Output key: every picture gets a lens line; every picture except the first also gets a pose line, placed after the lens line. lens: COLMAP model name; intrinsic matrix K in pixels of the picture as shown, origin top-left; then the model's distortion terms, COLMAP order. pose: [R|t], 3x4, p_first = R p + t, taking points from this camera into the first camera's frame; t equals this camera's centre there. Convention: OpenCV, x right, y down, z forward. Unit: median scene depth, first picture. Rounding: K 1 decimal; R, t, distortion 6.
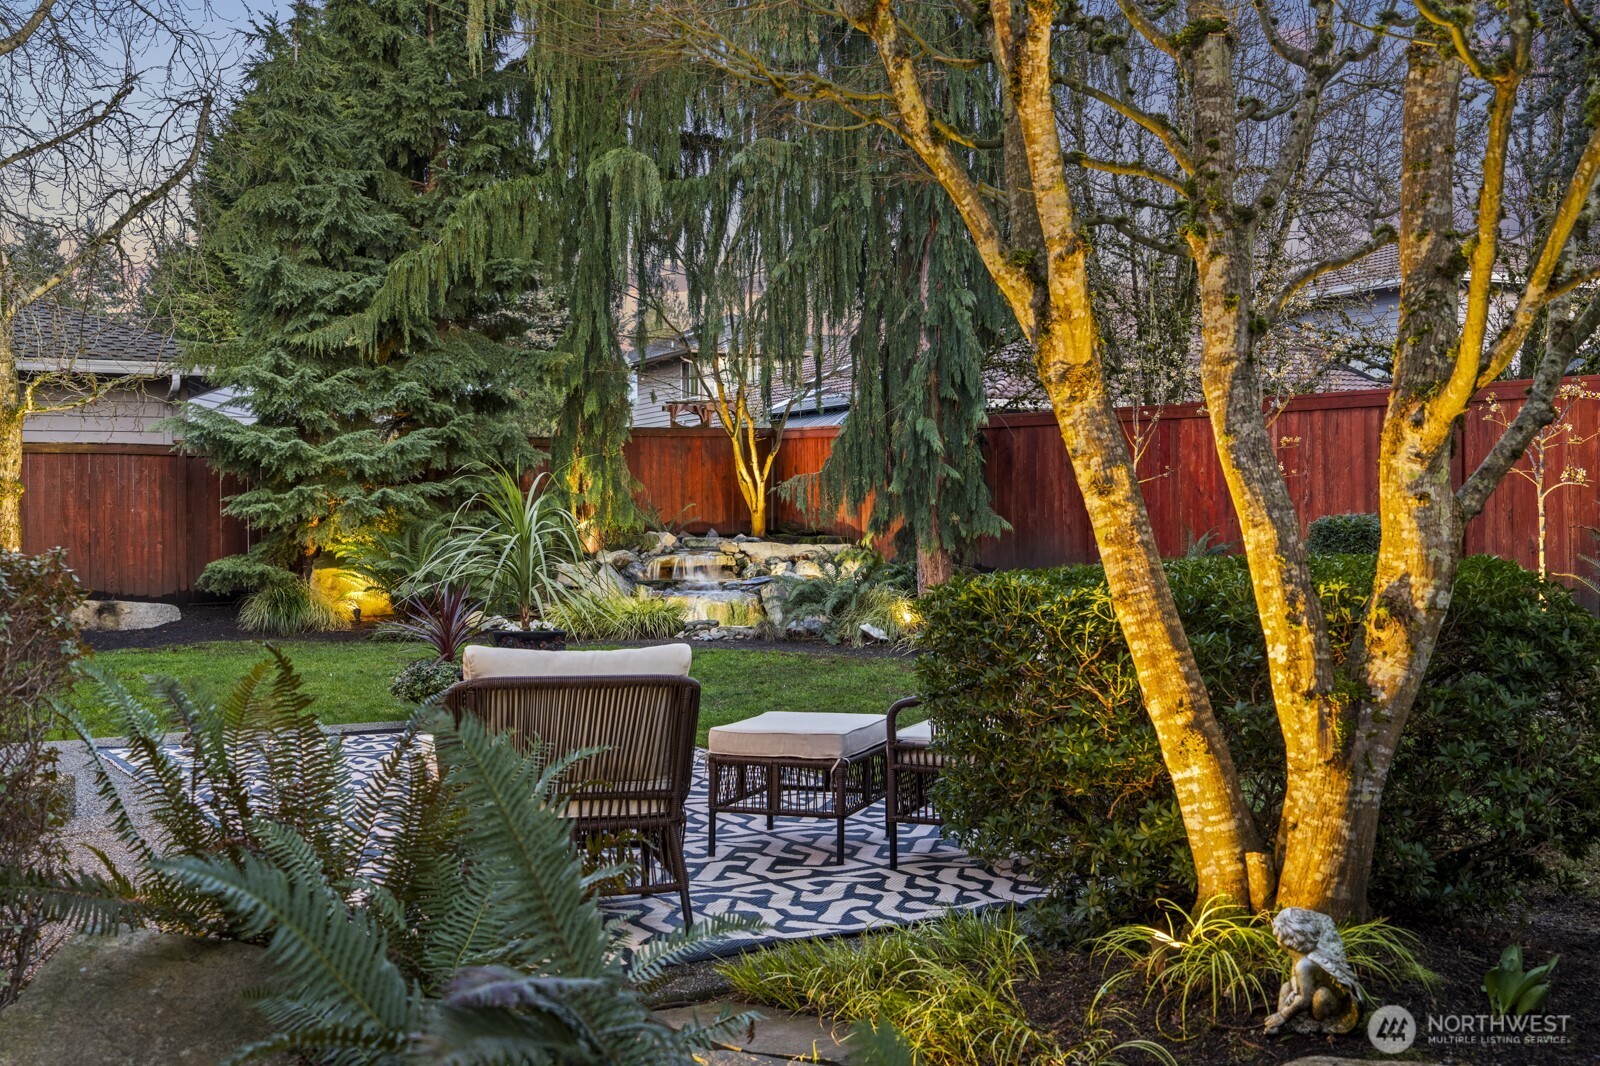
lens RADIAL K [[1794.5, 0, 800.8], [0, 1794.5, 533.9], [0, 0, 1]] dist [0.002801, 0.000000]
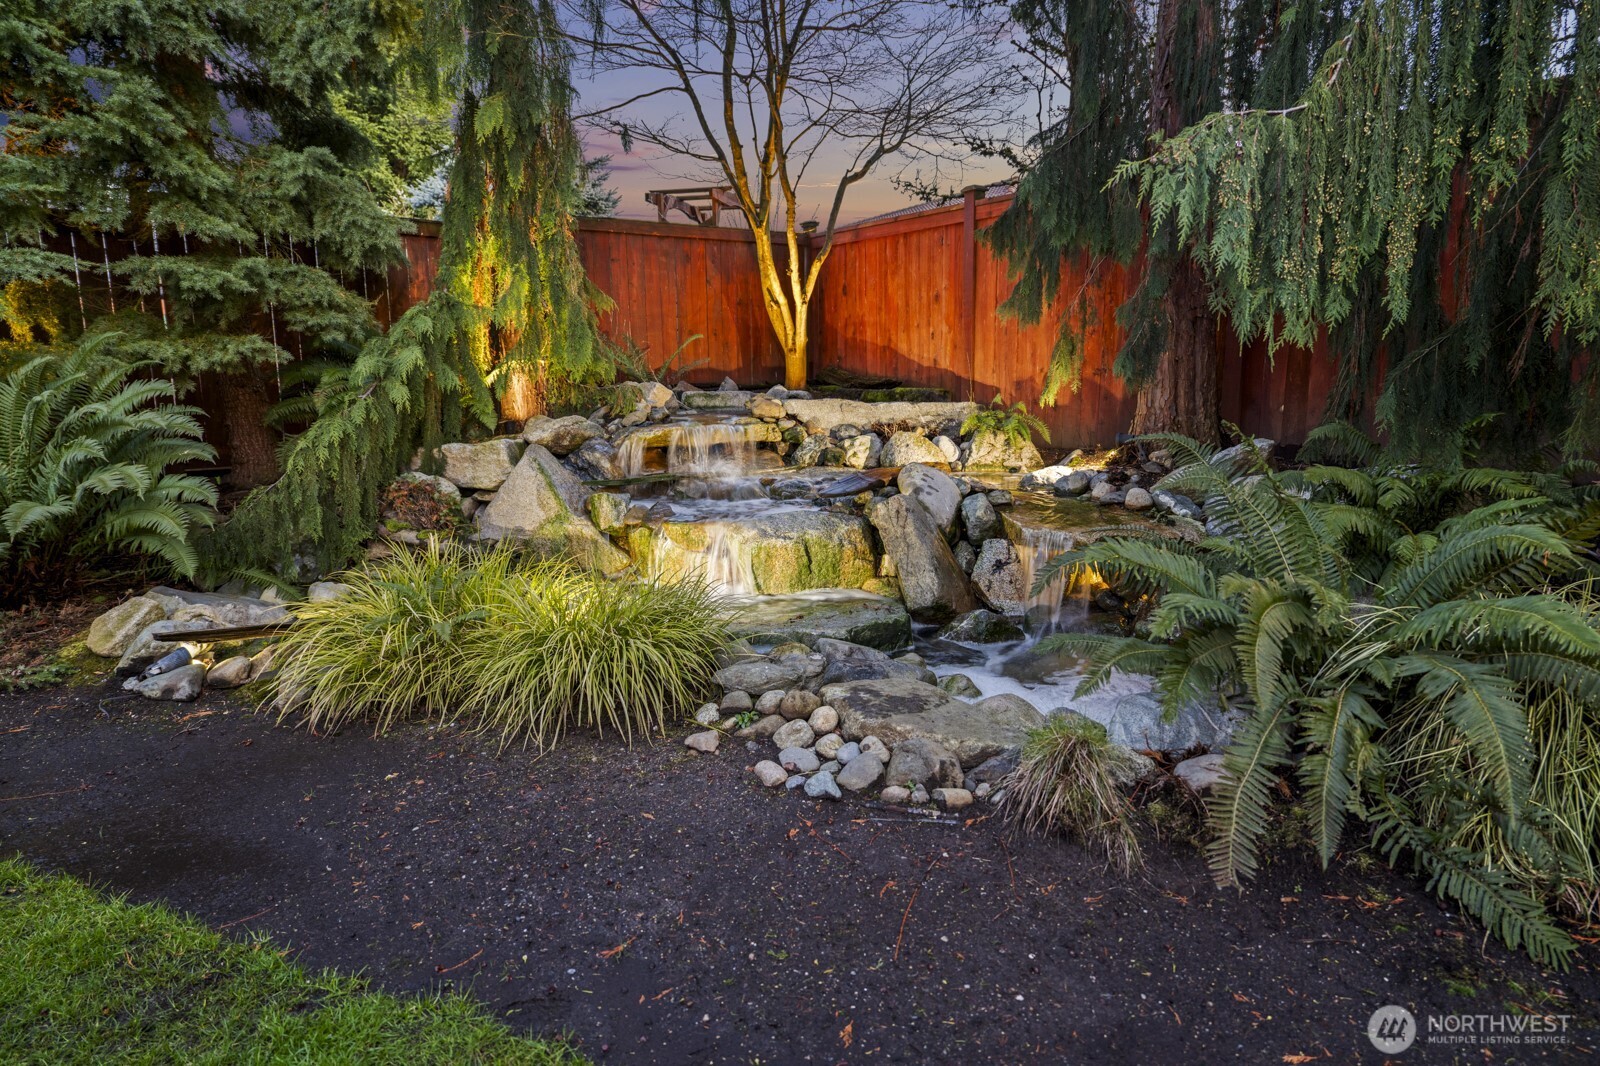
lens RADIAL K [[888.6, 0, 793.8], [0, 888.6, 534.0], [0, 0, 1]] dist [-0.001876, -0.000091]
pose [[0.997376, -0.015293, 0.070758, -0.052542], [0.003808, 0.987162, 0.159680, 0.001792], [-0.072291, -0.158991, 0.984630, 0.722662]]
